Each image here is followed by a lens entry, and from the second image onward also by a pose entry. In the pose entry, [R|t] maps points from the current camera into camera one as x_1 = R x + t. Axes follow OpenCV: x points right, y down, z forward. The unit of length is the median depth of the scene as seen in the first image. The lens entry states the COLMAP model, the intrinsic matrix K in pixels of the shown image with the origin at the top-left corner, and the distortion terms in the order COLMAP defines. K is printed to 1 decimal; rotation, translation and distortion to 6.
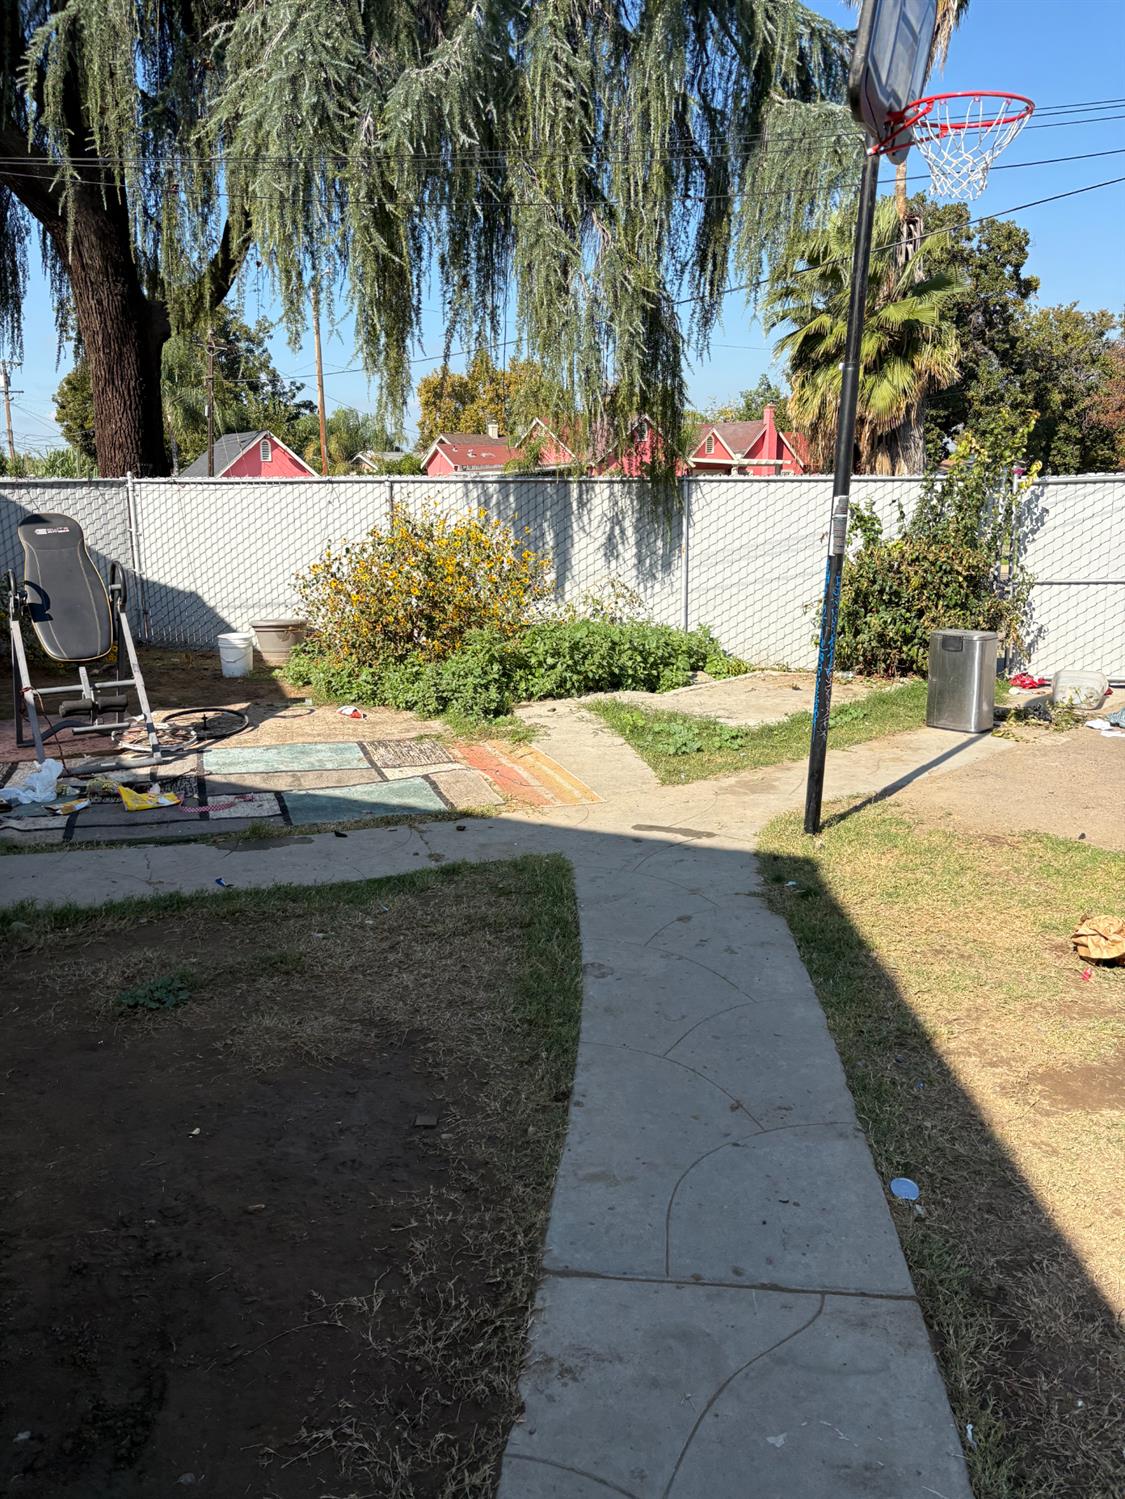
lens RADIAL K [[1136.8, 0, 547.0], [0, 1136.8, 744.3], [0, 0, 1]] dist [0.044836, -0.041863]
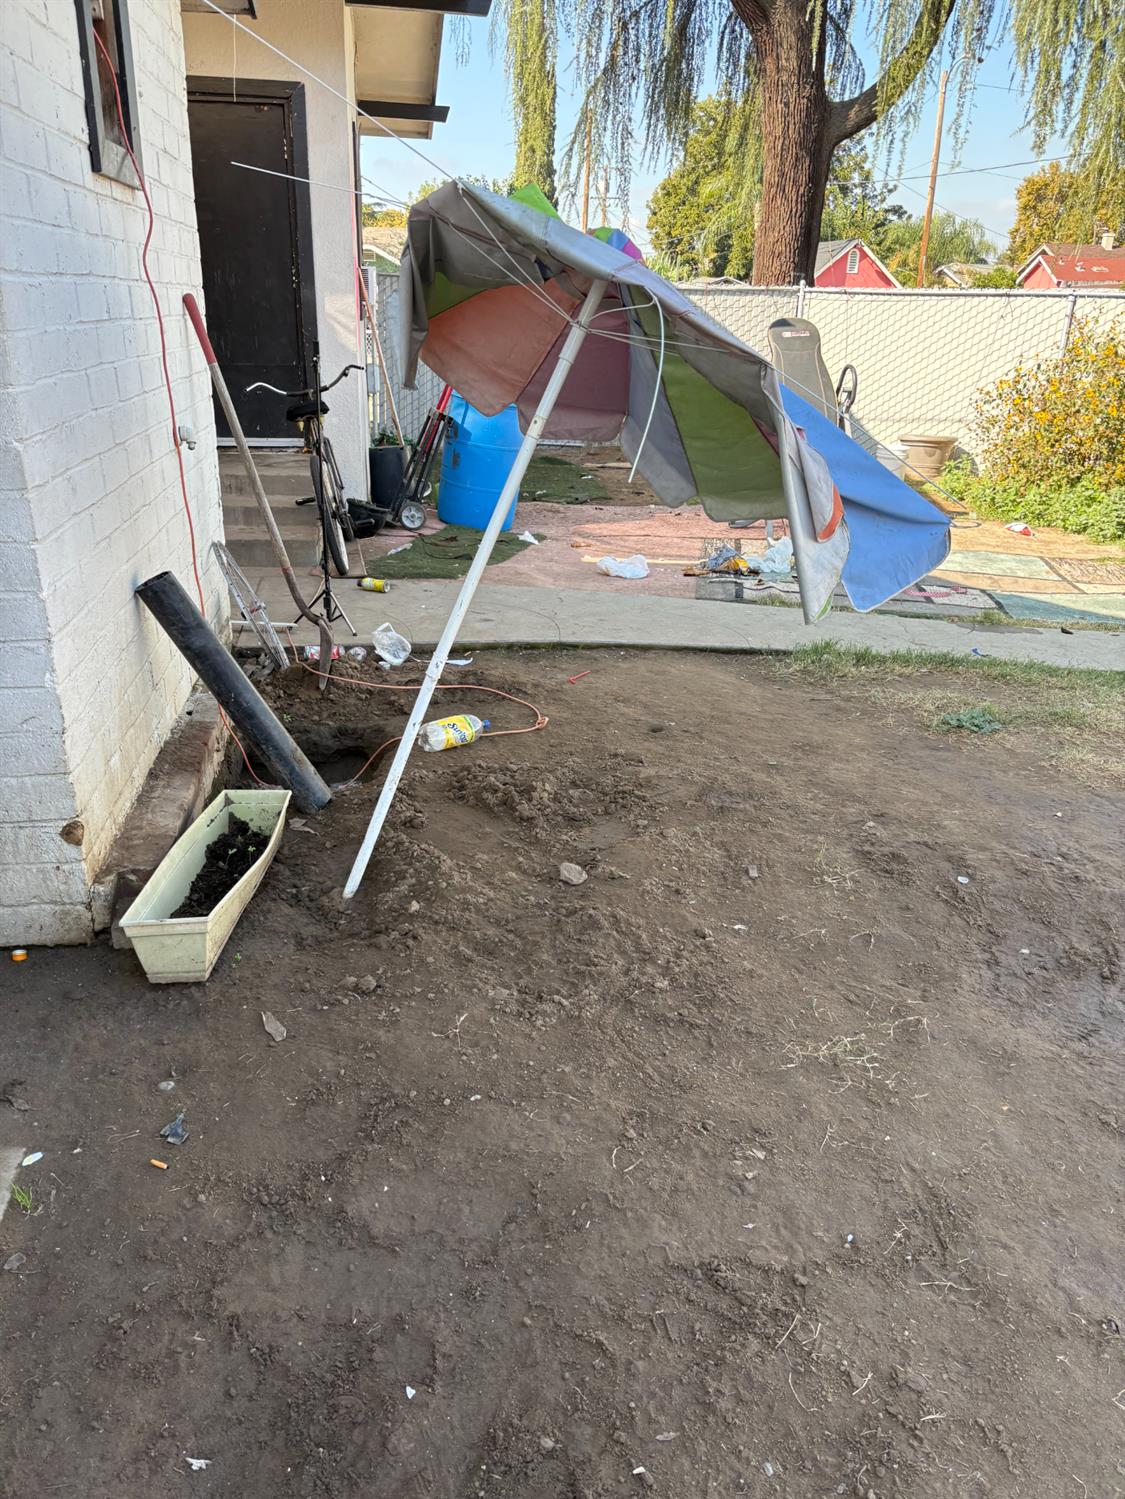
lens RADIAL K [[1136.8, 0, 569.0], [0, 1136.8, 757.4], [0, 0, 1]] dist [0.044836, -0.041863]
pose [[0.906758, 0.185164, -0.378819, -0.103933], [-0.123662, 0.975694, 0.180909, 0.034118], [0.403109, -0.117196, 0.907617, -0.125132]]
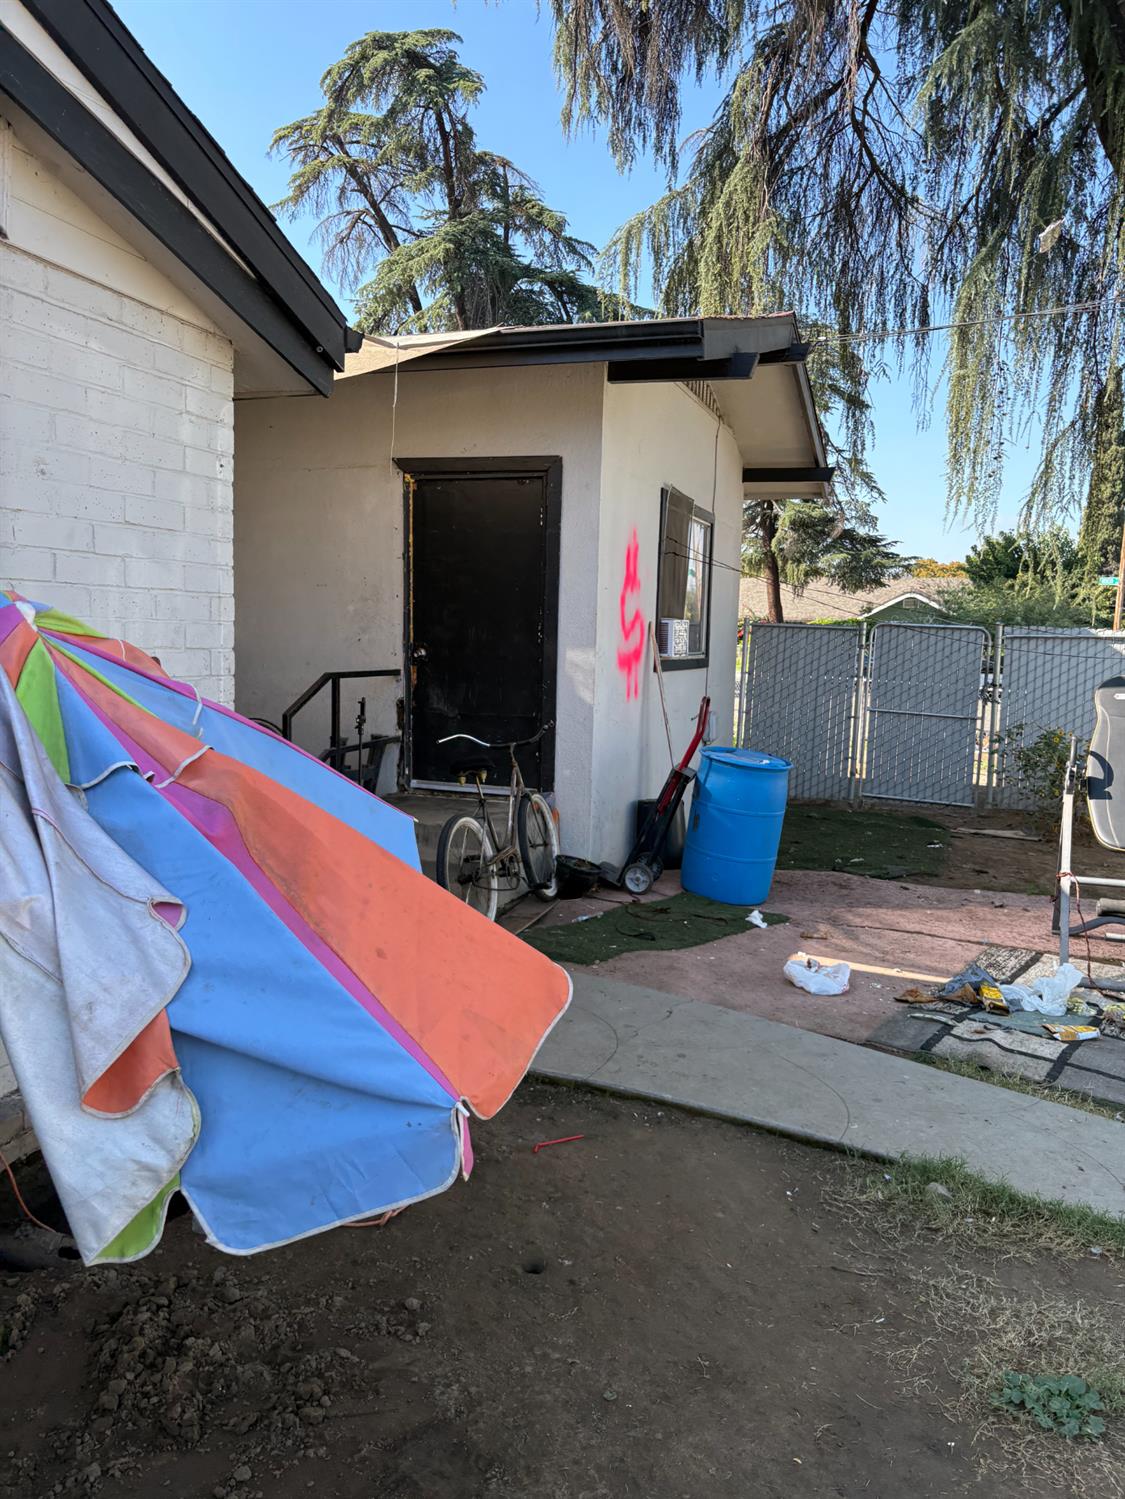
lens RADIAL K [[1136.8, 0, 559.3], [0, 1136.8, 737.4], [0, 0, 1]] dist [0.044836, -0.041863]
pose [[0.606559, 0.099282, -0.788815, -0.008798], [-0.200701, 0.979159, -0.031089, -0.034125], [0.769289, 0.177173, 0.613844, 0.113682]]
